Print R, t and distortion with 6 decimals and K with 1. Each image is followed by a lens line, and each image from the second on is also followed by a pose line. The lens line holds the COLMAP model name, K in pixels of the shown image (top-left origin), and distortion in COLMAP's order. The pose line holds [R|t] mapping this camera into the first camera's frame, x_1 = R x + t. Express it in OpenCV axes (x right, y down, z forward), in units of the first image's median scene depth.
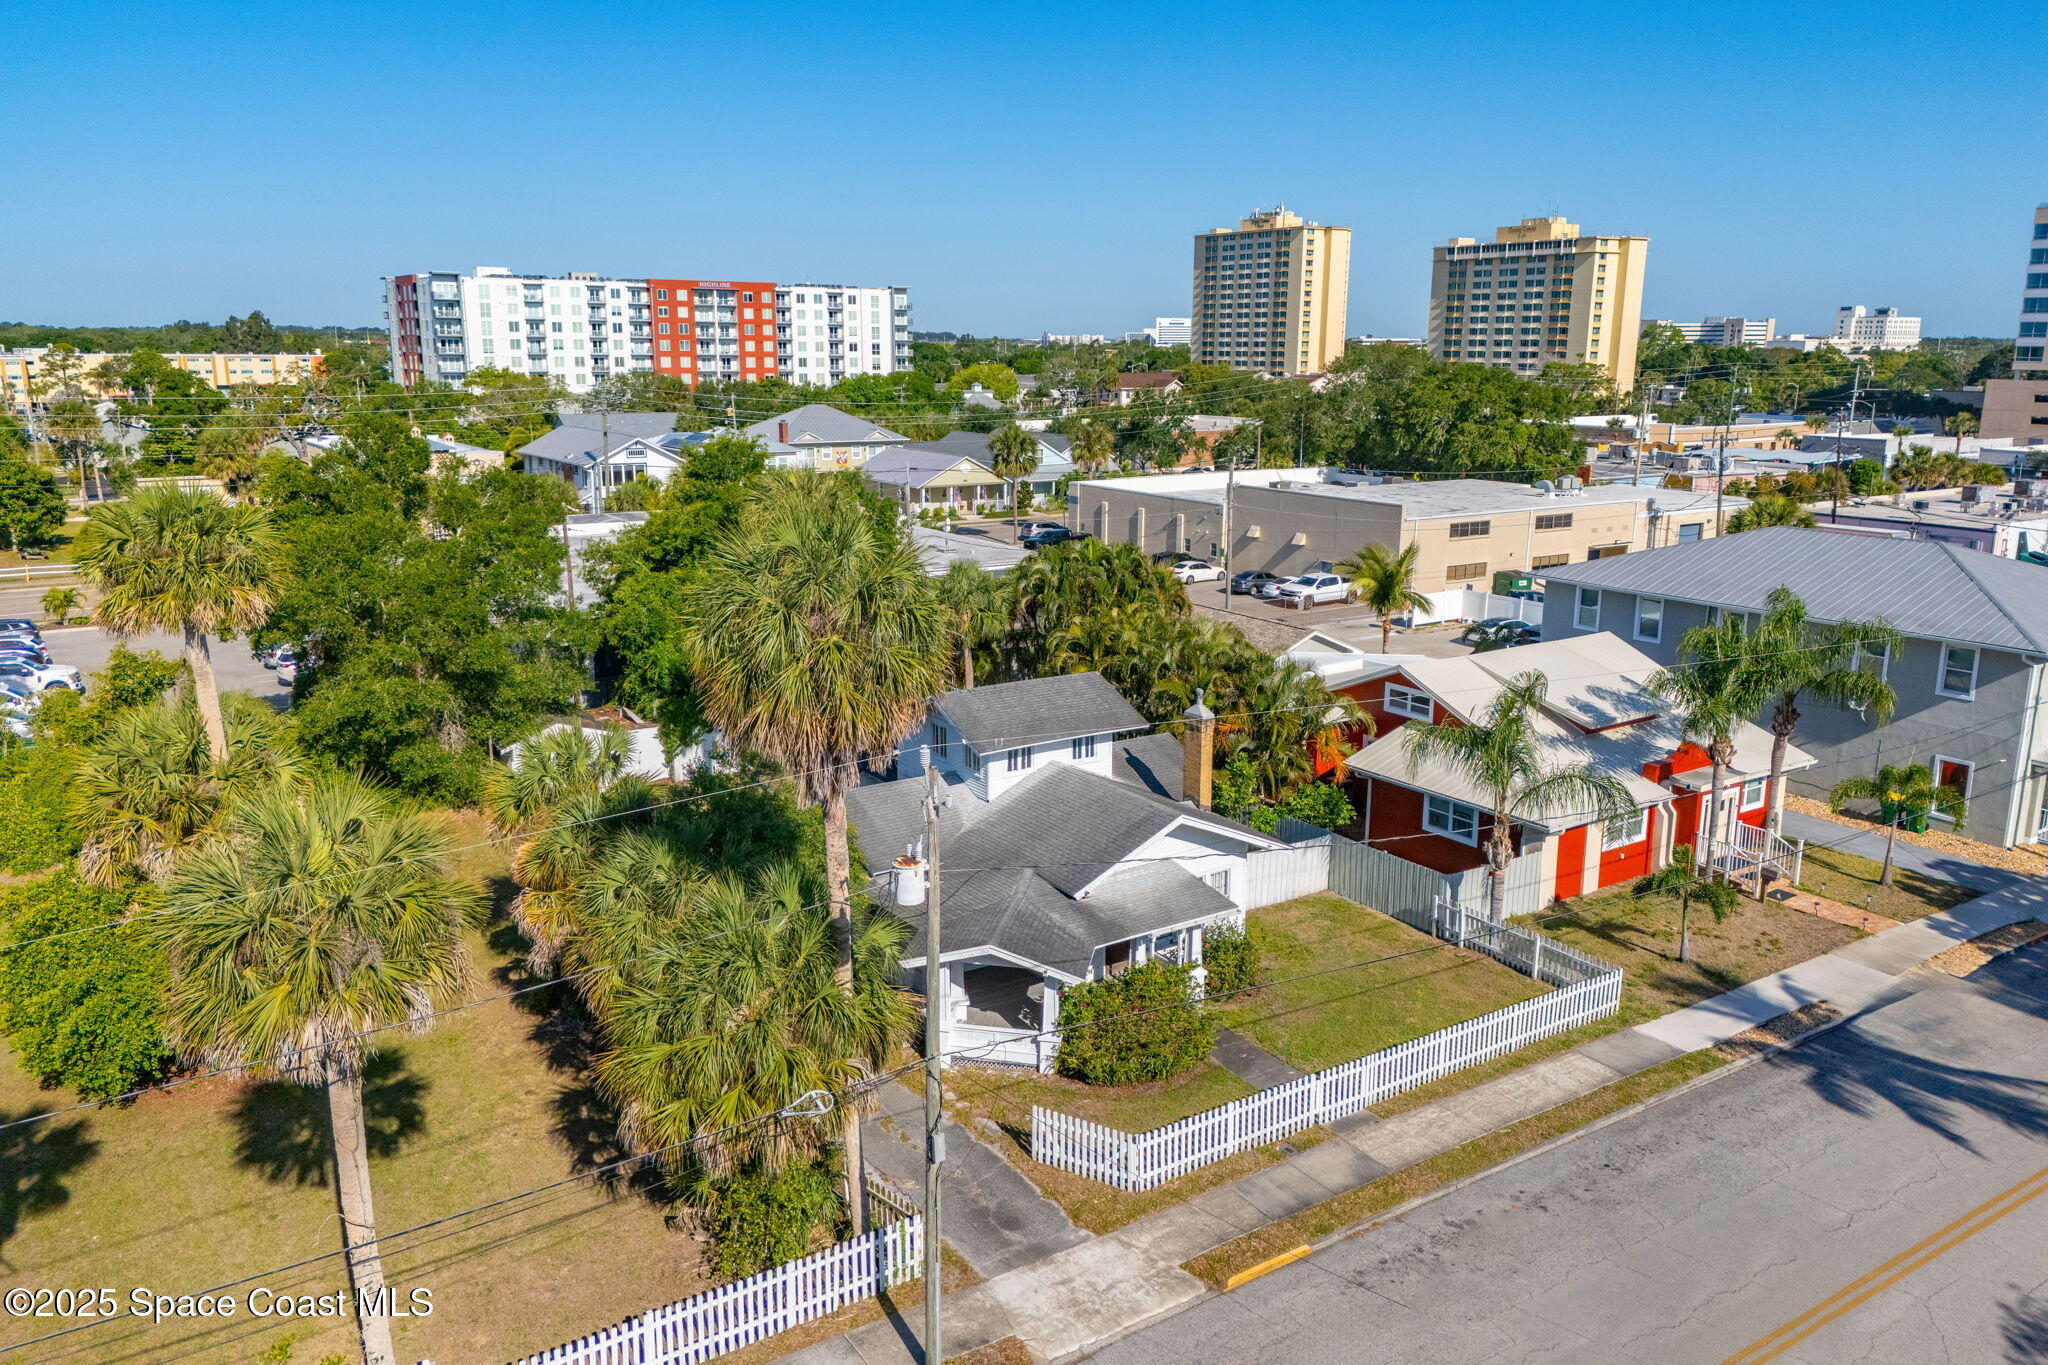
lens RADIAL K [[1513.8, 0, 1022.3], [0, 1513.8, 671.4], [0, 0, 1]] dist [0.058395, -0.039284]
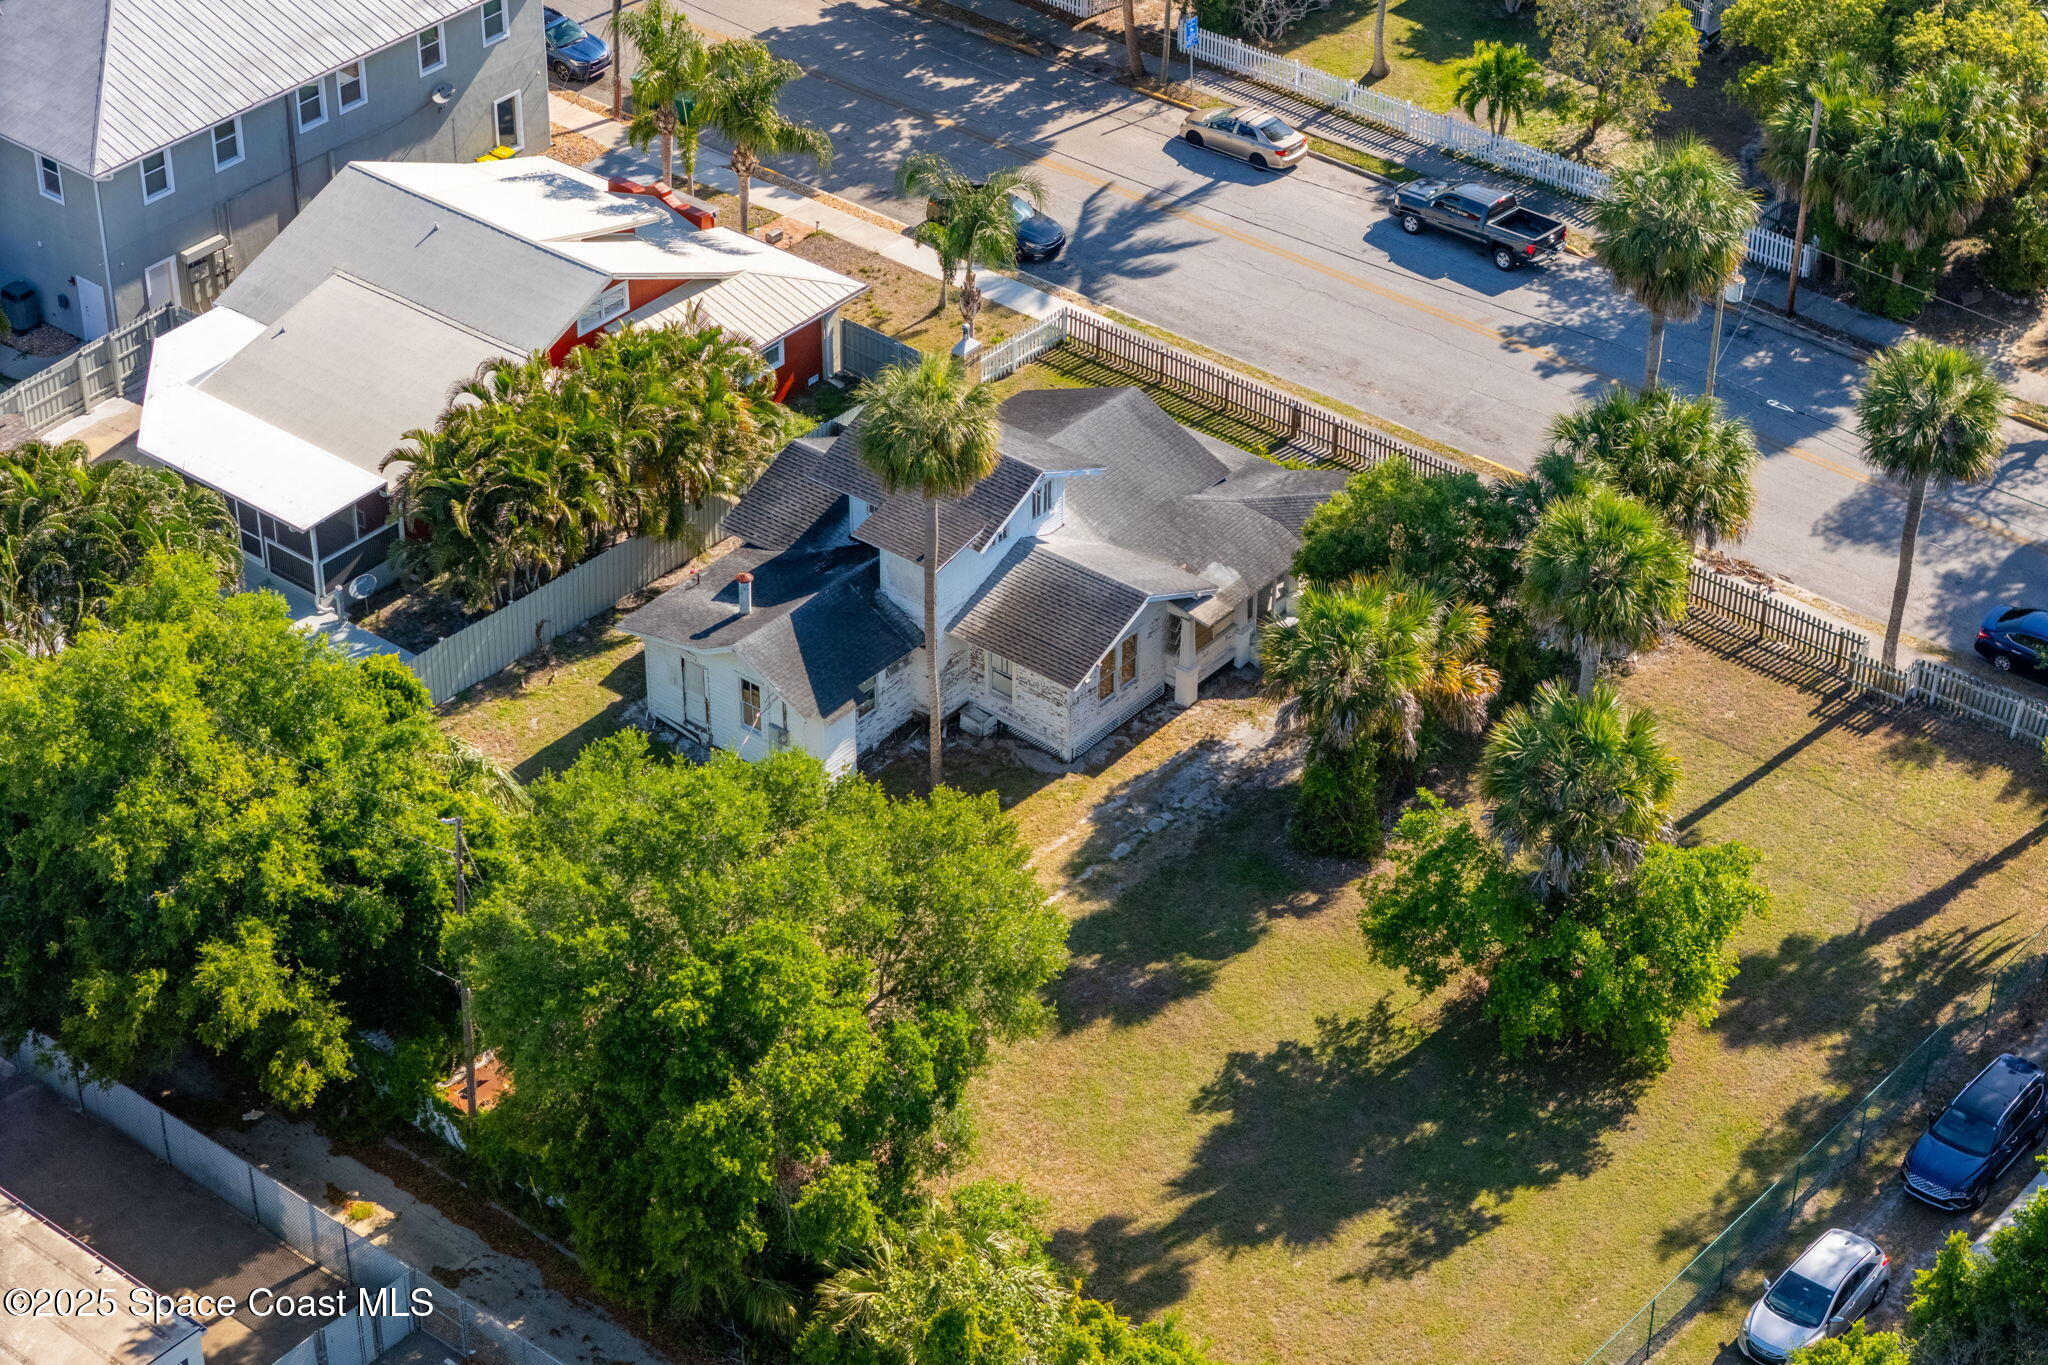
lens RADIAL K [[4064.6, 0, 1028.8], [0, 4064.6, 682.7], [0, 0, 1]] dist [-0.187654, 0.410368]
pose [[-0.291812, -0.544789, 0.786162, -0.298090], [0.199729, 0.769109, 0.607108, -0.198592], [-0.935390, 0.334181, -0.115624, 0.187200]]
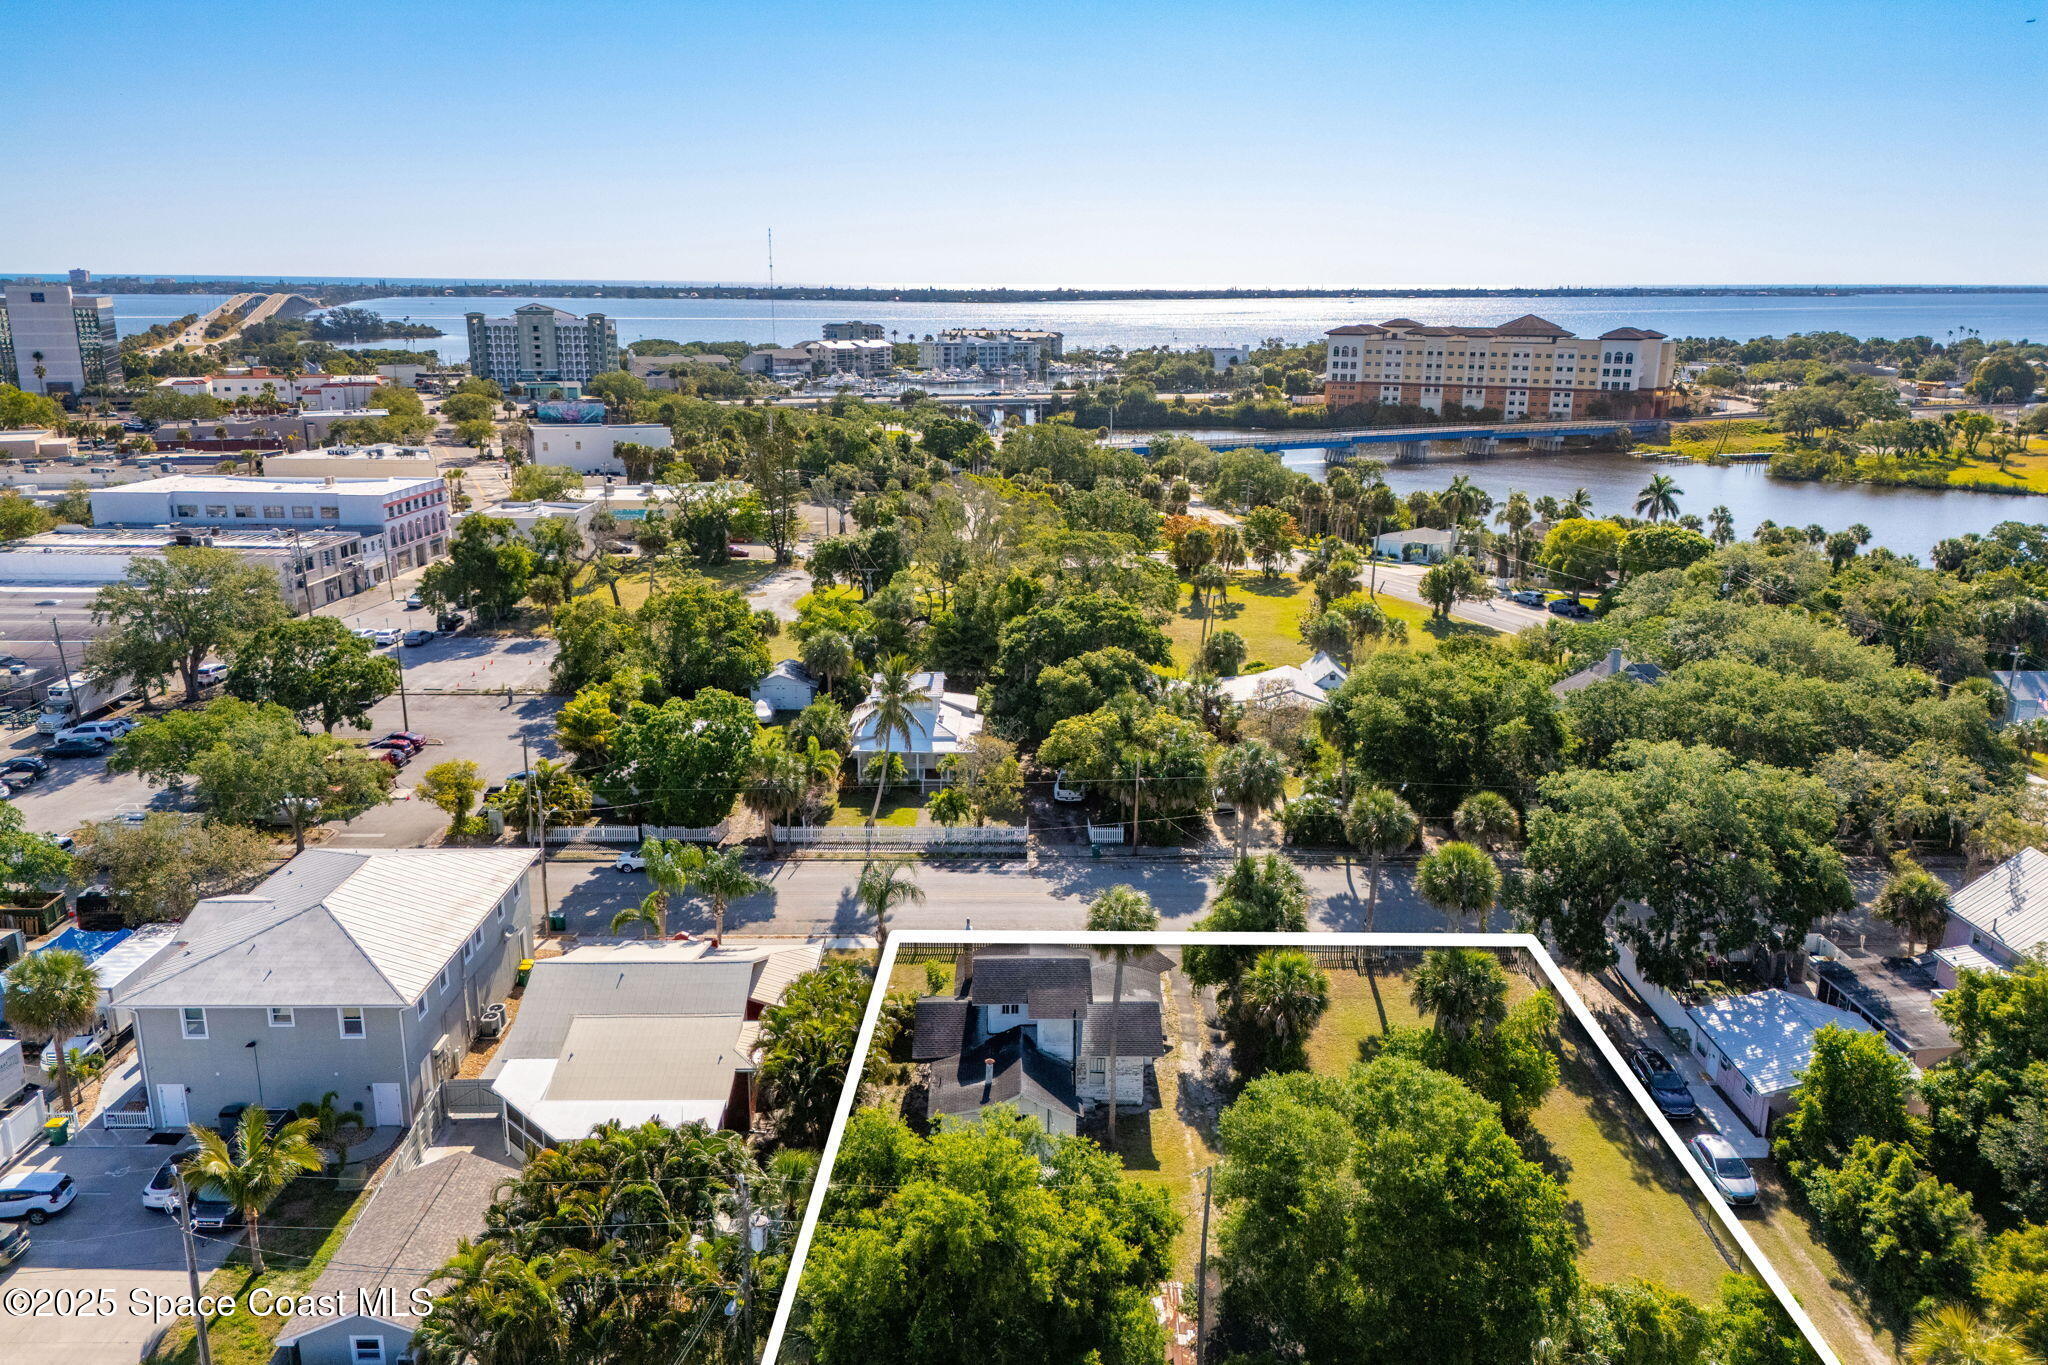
lens RADIAL K [[1481.5, 0, 1022.7], [0, 1481.5, 723.8], [0, 0, 1]] dist [0.034459, -0.000652]
pose [[-0.837607, -0.165277, 0.520670, -0.124562], [0.106292, 0.885605, 0.452112, -0.147252], [-0.535832, 0.434035, -0.724222, 0.308649]]
